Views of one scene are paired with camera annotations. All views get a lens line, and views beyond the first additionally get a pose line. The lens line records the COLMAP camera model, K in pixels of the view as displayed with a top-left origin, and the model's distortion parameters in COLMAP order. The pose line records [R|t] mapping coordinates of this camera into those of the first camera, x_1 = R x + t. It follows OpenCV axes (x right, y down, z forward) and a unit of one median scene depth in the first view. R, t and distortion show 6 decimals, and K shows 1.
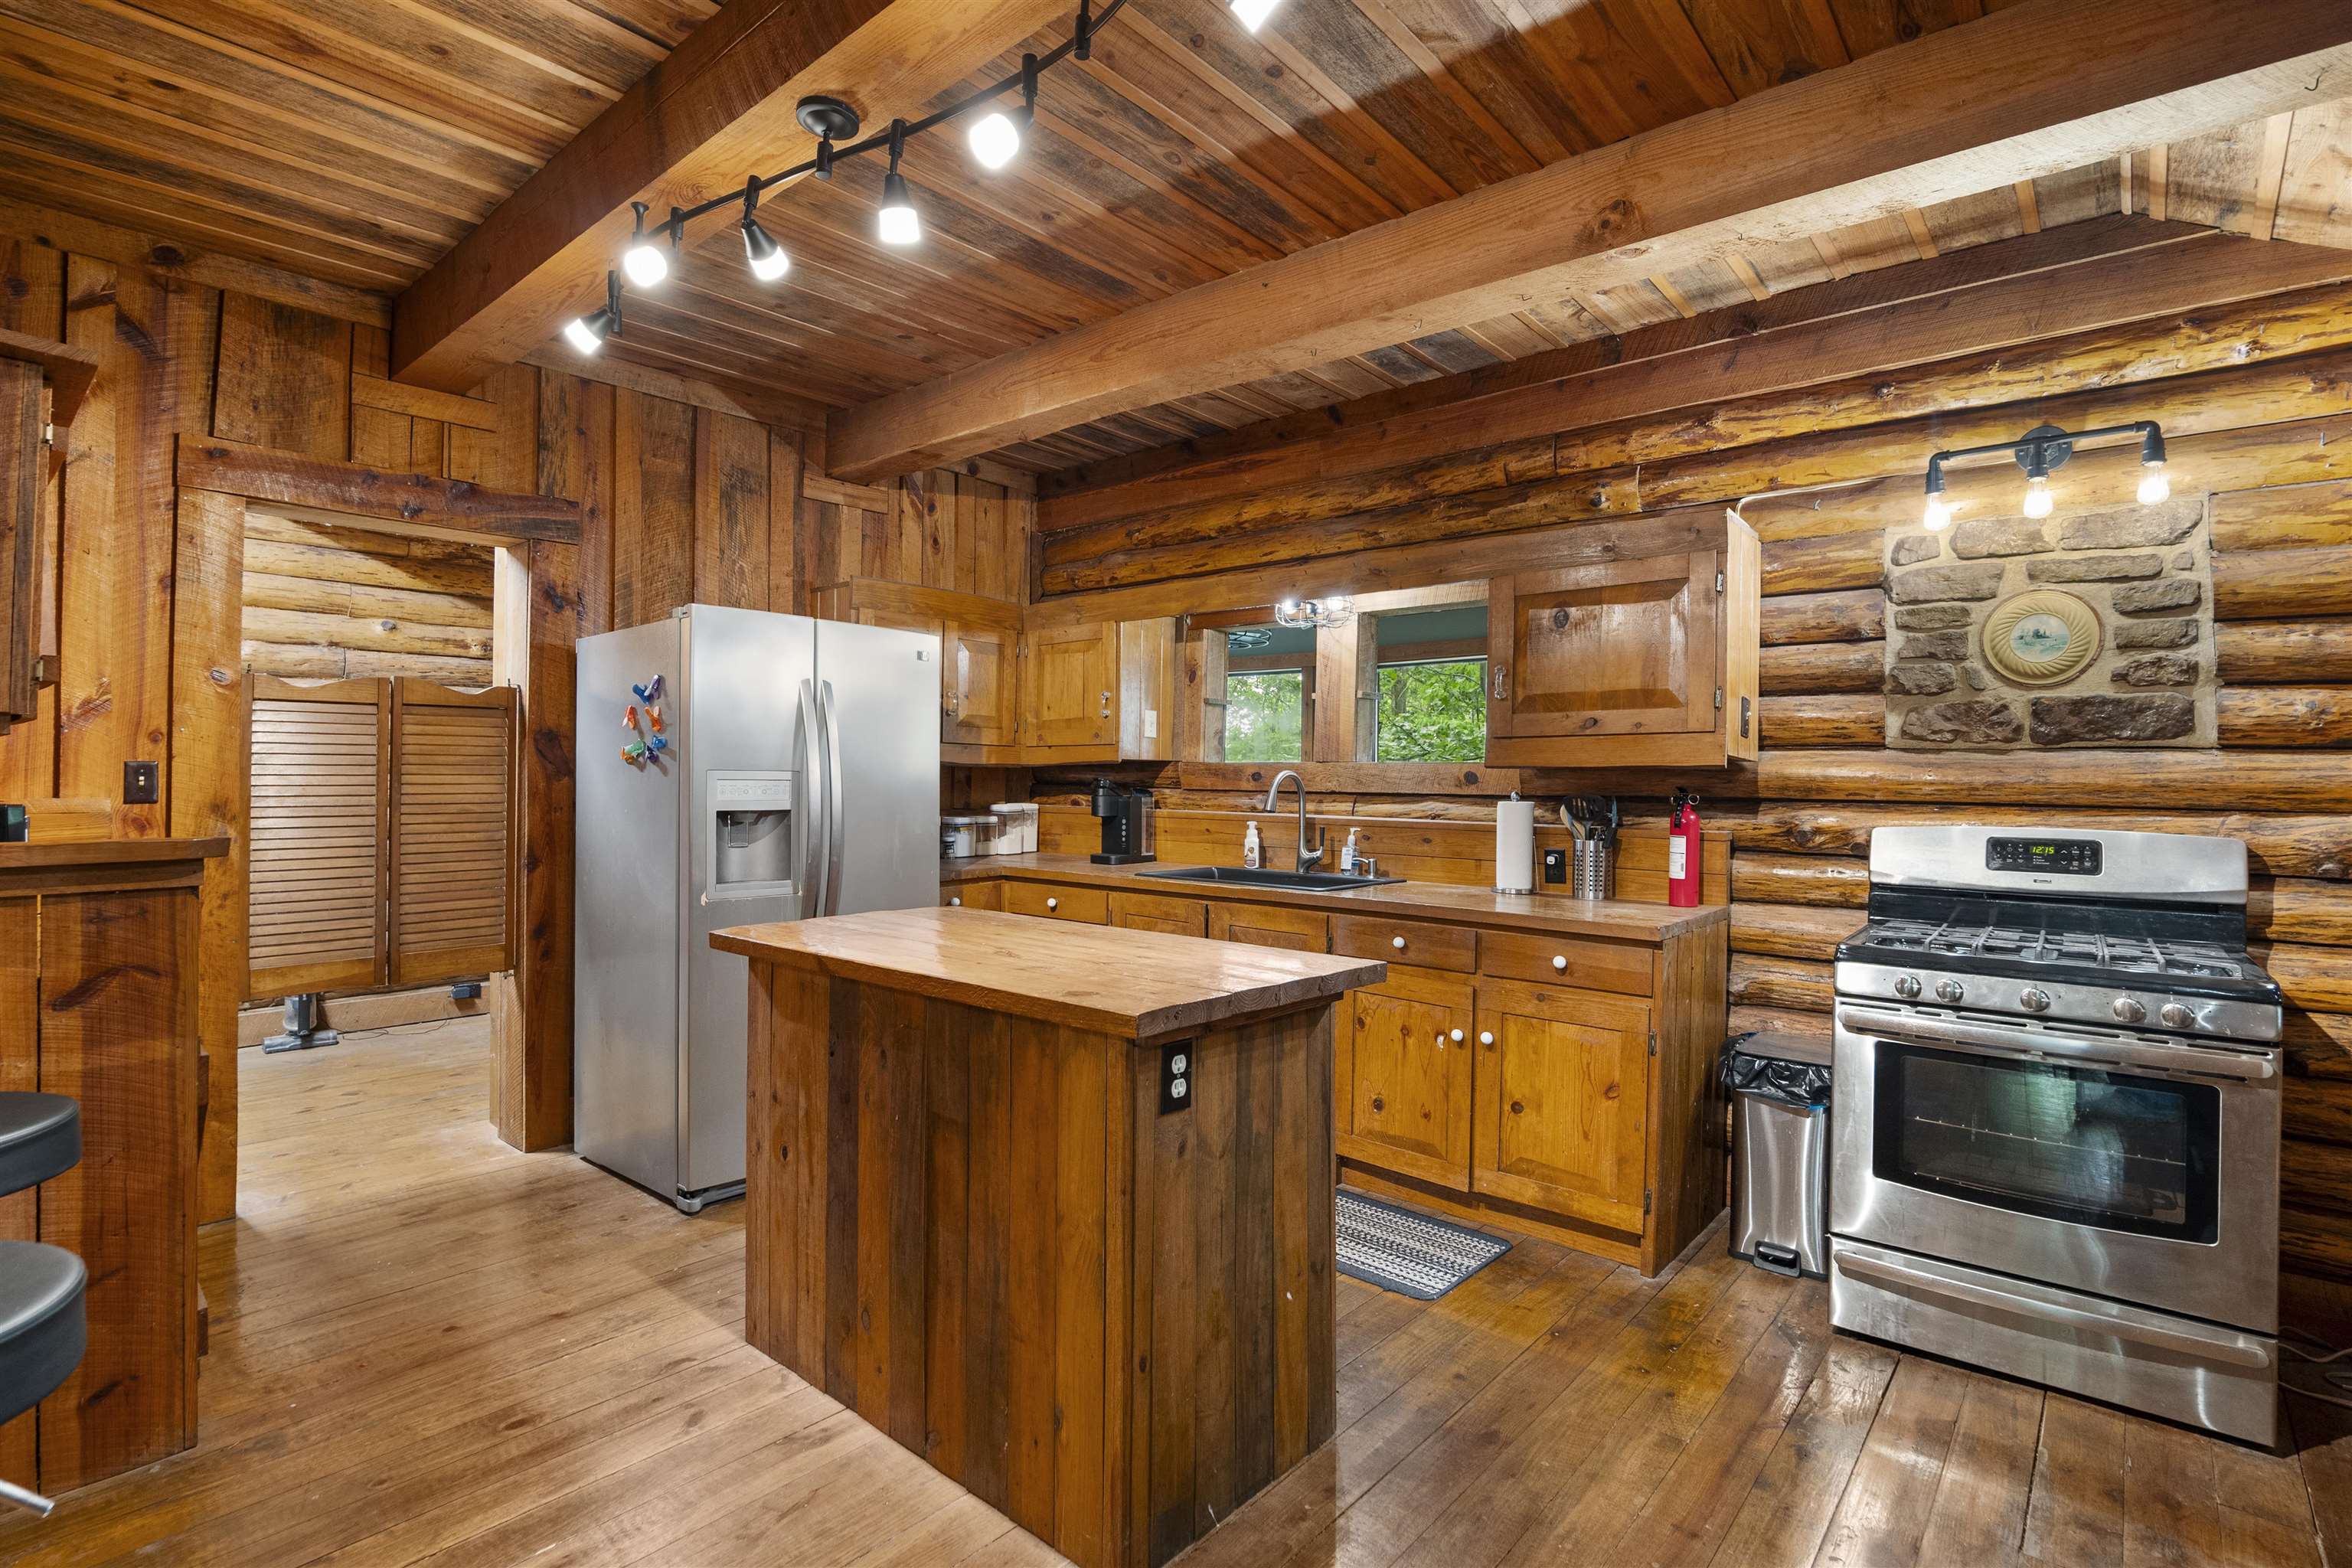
lens RADIAL K [[1116.8, 0, 1166.7], [0, 1116.8, 775.3], [0, 0, 1]] dist [-0.019708, 0.004083]
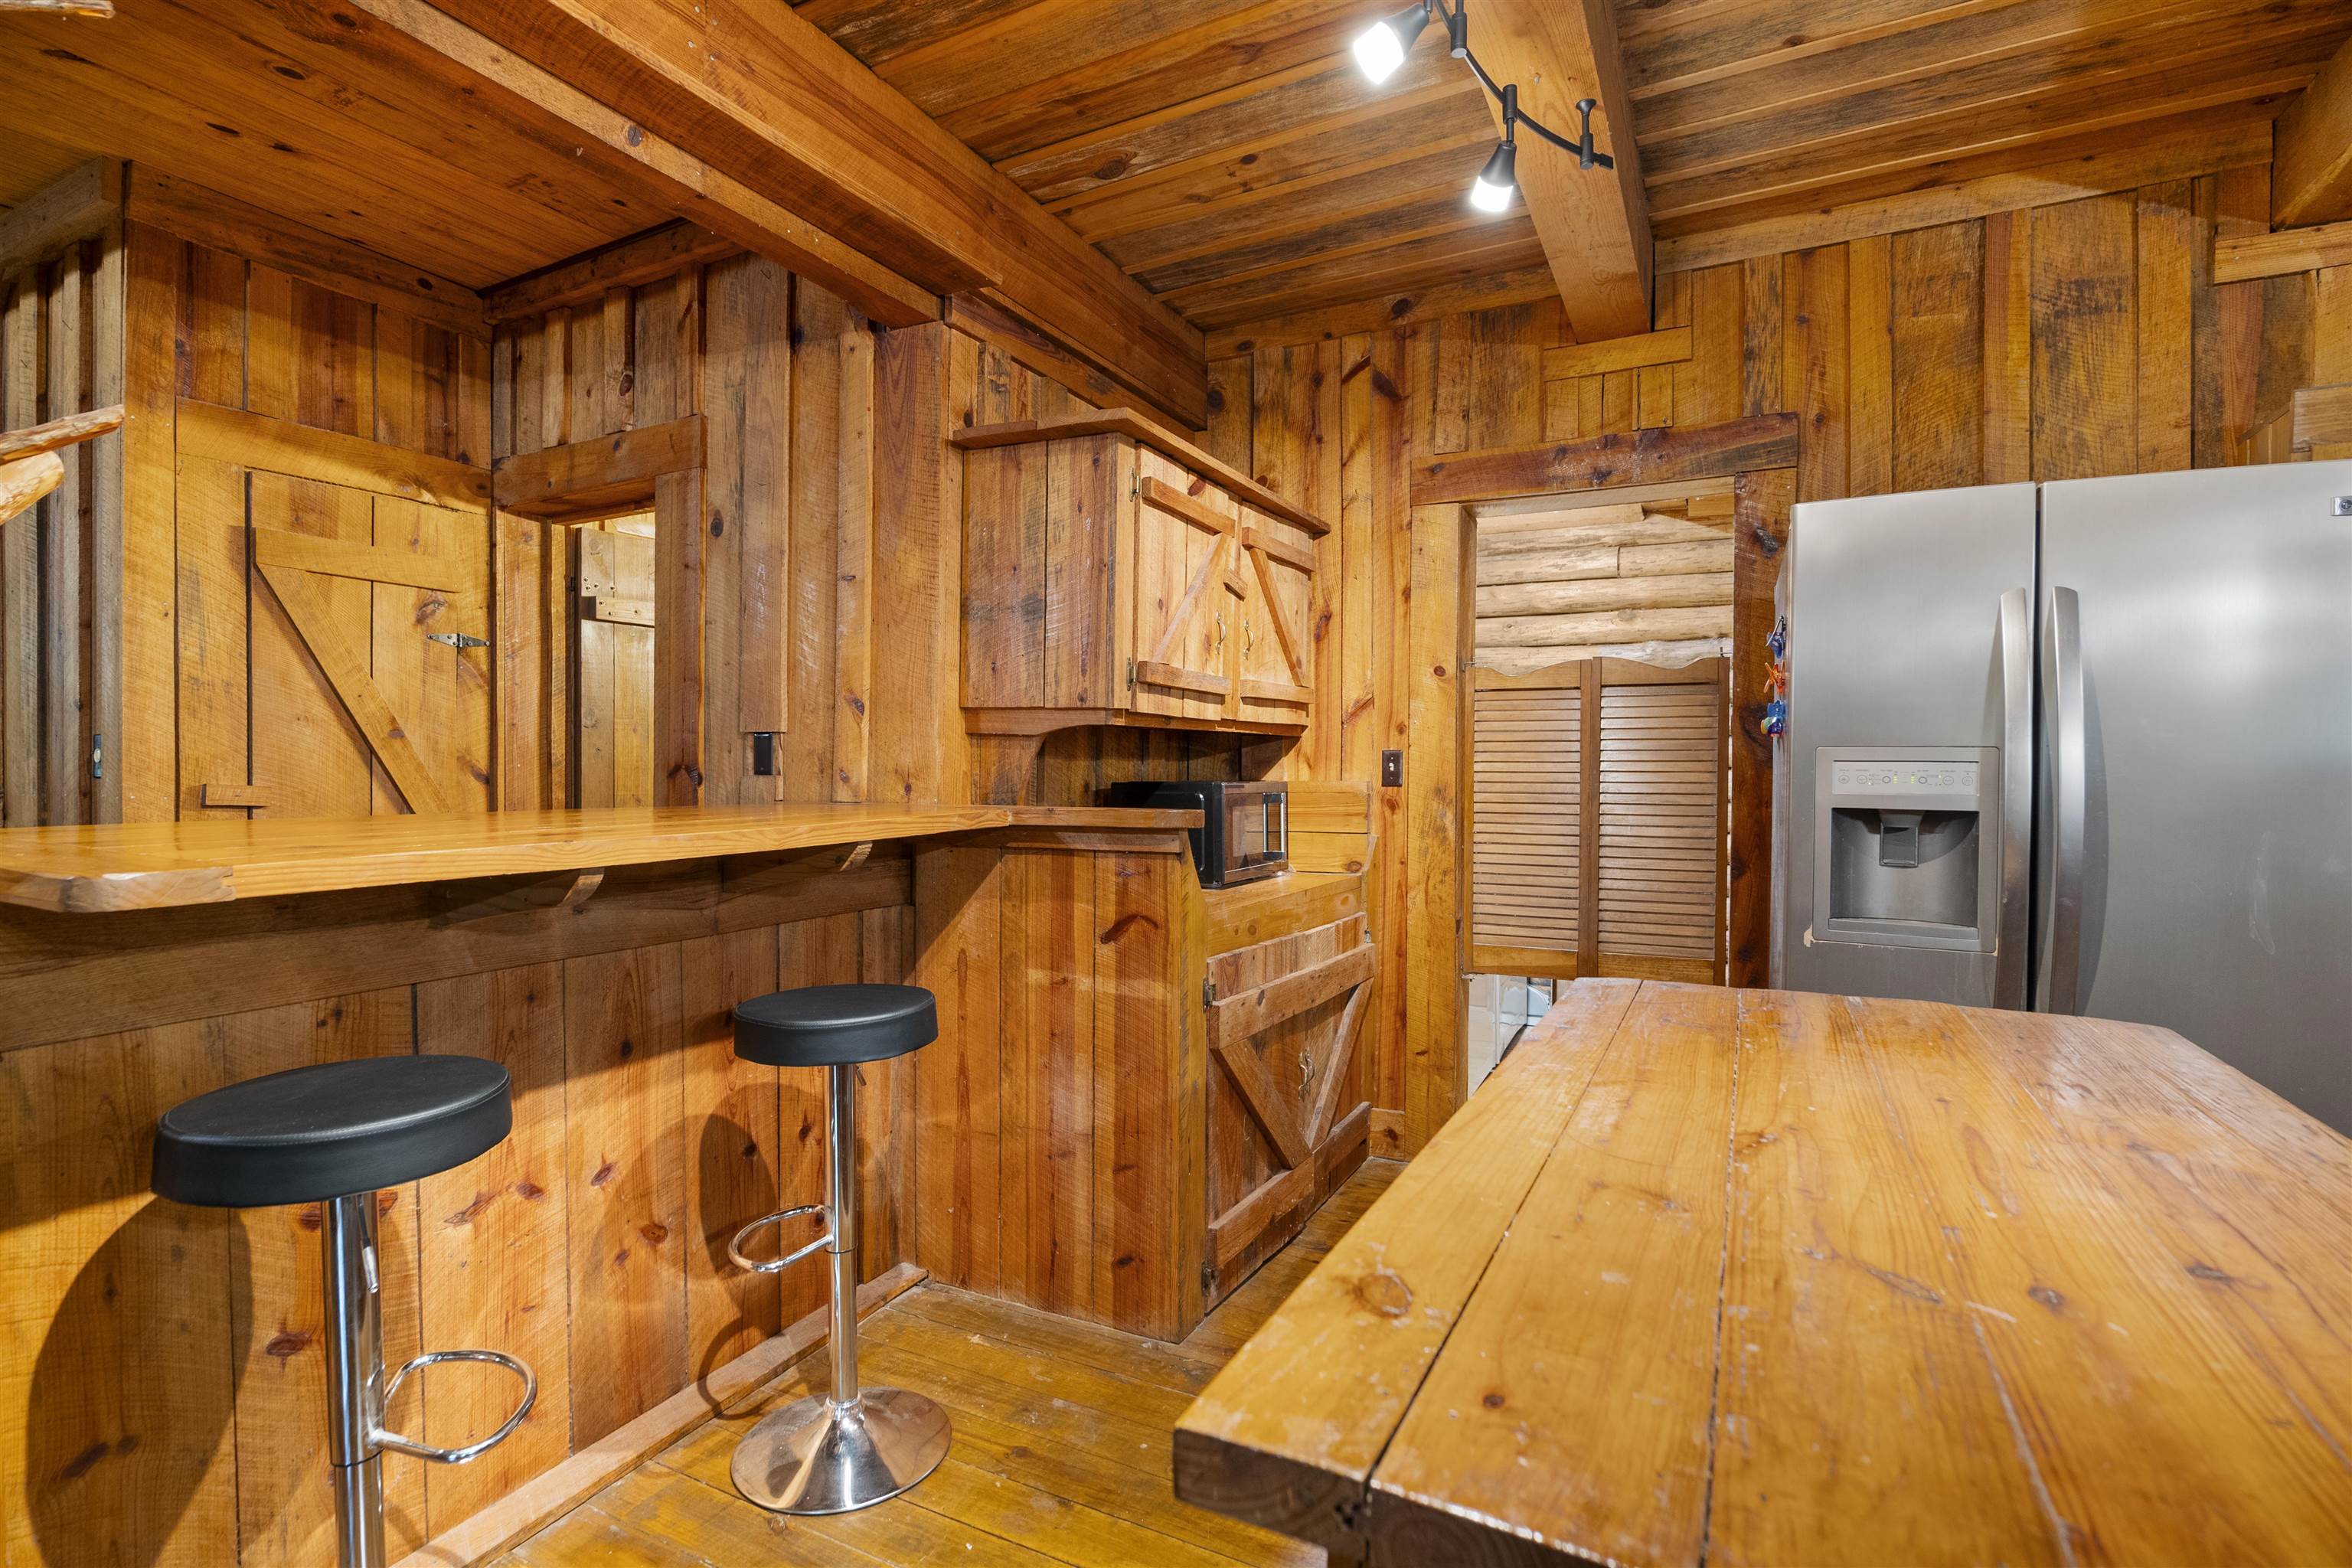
lens RADIAL K [[1116.8, 0, 1166.7], [0, 1116.8, 775.3], [0, 0, 1]] dist [-0.019708, 0.004083]
pose [[0.235802, 0.001389, -0.971800, 0.150298], [-0.002277, 0.999997, 0.000877, 0.012892], [0.971798, 0.002006, 0.235805, 0.467233]]
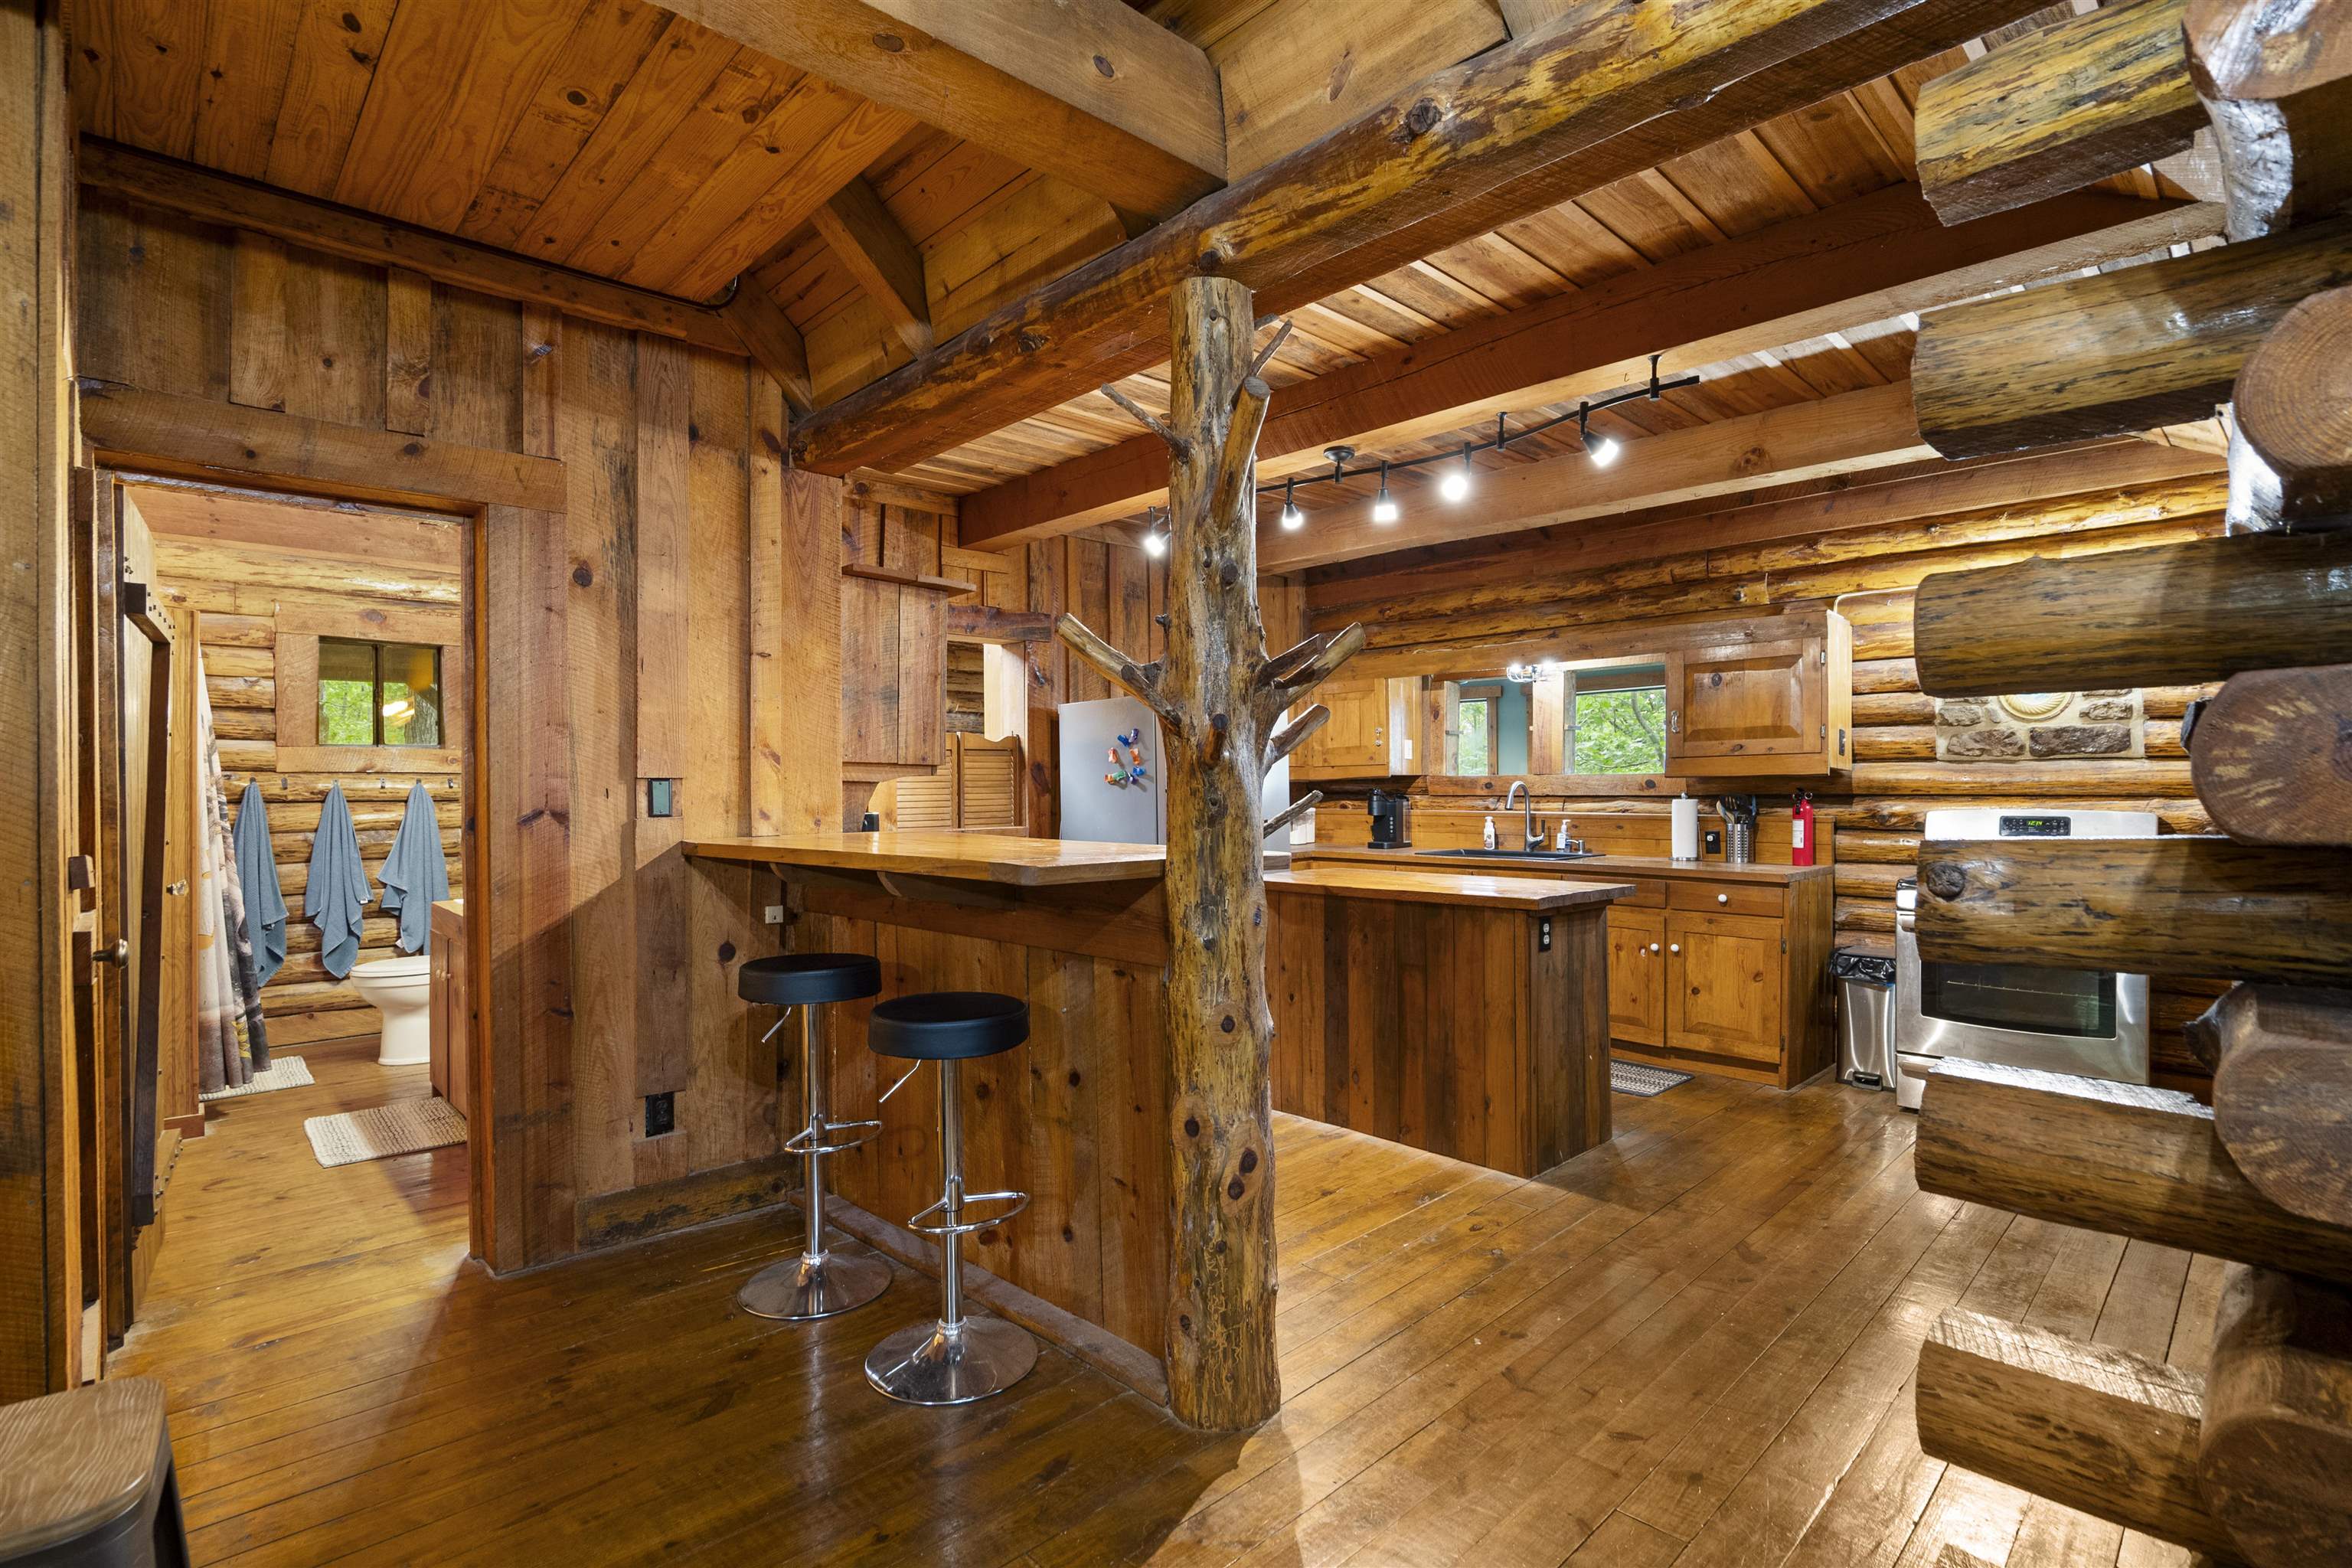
lens RADIAL K [[1096.0, 0, 1179.0], [0, 1096.0, 787.3], [0, 0, 1]] dist [-0.016808, 0.000473]
pose [[0.996063, -0.017344, -0.086936, -0.271827], [0.017521, 0.999846, 0.001272, -0.007434], [0.086900, -0.002791, 0.996213, -0.599105]]
